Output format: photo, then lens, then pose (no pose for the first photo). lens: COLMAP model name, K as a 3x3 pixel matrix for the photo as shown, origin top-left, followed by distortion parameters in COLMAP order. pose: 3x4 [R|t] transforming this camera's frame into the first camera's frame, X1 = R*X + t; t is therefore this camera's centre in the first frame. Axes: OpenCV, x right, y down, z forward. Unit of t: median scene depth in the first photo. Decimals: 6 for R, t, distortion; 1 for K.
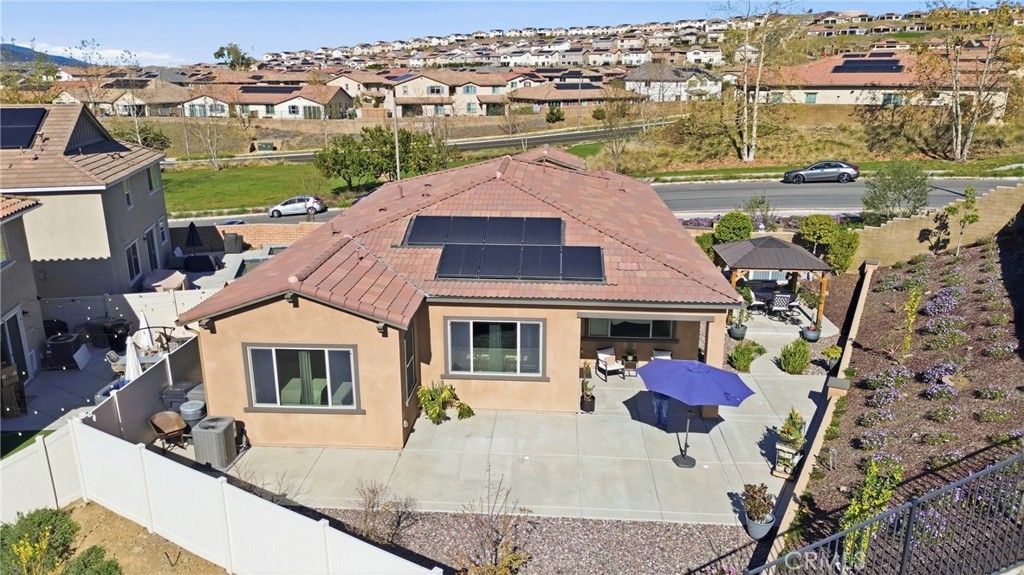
lens RADIAL K [[725.9, 0, 509.8], [0, 725.9, 285.0], [0, 0, 1]] dist [0.090372, -0.094036]
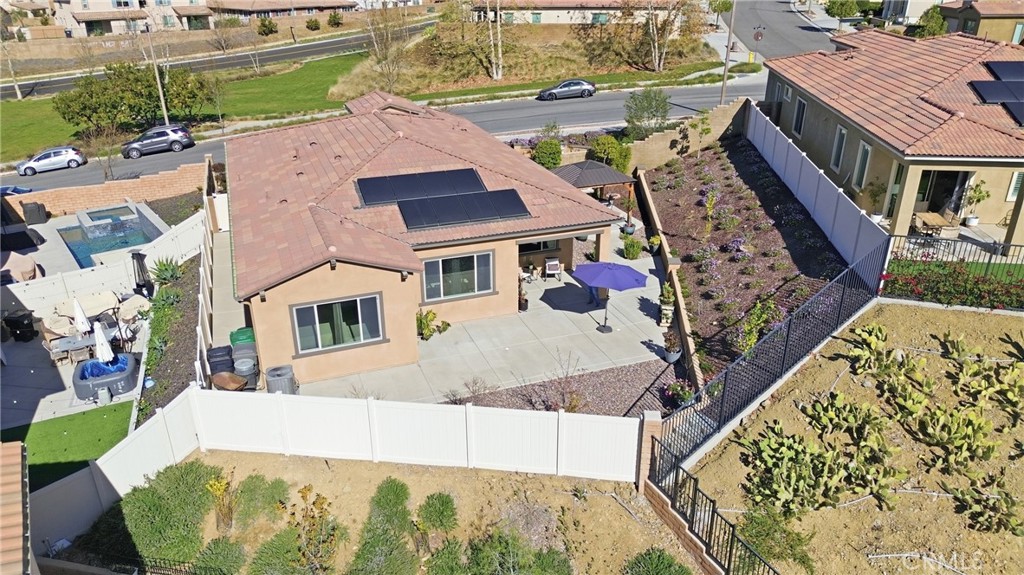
lens RADIAL K [[725.9, 0, 509.8], [0, 725.9, 285.0], [0, 0, 1]] dist [0.090372, -0.094036]
pose [[0.913217, -0.169922, 0.370354, -0.164902], [0.120106, 0.980770, 0.153831, -0.034672], [-0.389371, -0.095999, 0.916065, -0.095258]]
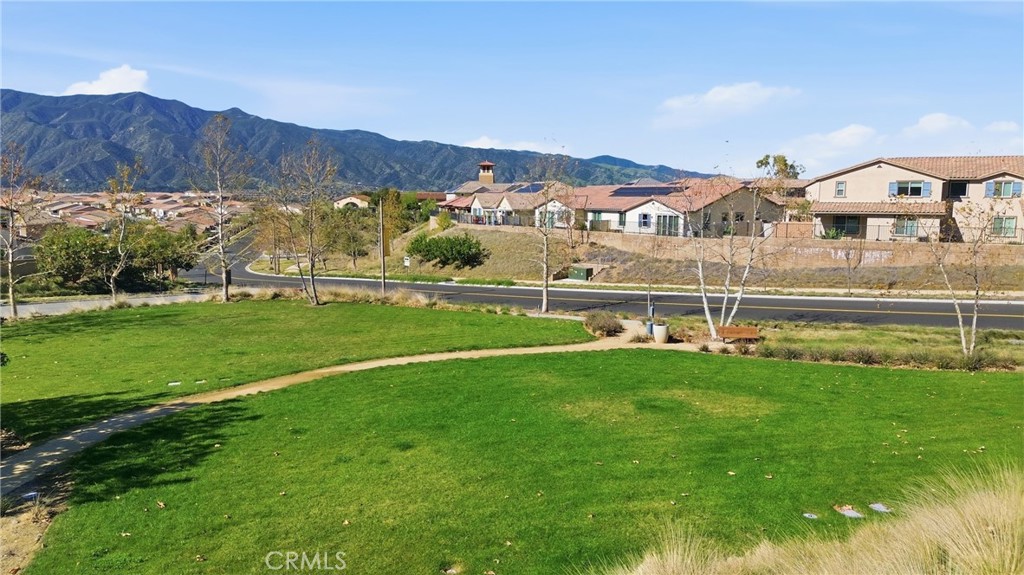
lens RADIAL K [[719.4, 0, 512.0], [0, 719.4, 287.5], [0, 0, 1]] dist [0.095539, -0.093062]
pose [[0.660508, 0.100527, -0.744059, 0.248561], [-0.214802, 0.974876, -0.058970, -0.297003], [0.719437, 0.198776, 0.665506, 1.265435]]
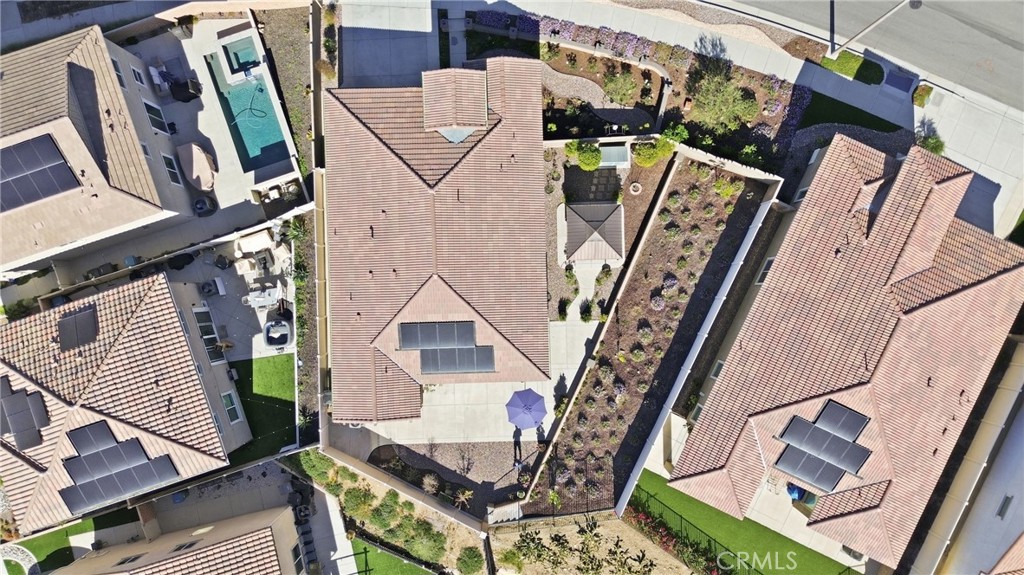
lens RADIAL K [[725.9, 0, 509.8], [0, 725.9, 285.0], [0, 0, 1]] dist [0.090372, -0.094036]
pose [[0.995599, -0.093539, -0.005691, 0.083418], [0.032608, 0.288853, 0.956818, -0.883281], [-0.087855, -0.952793, 0.290632, 0.220890]]
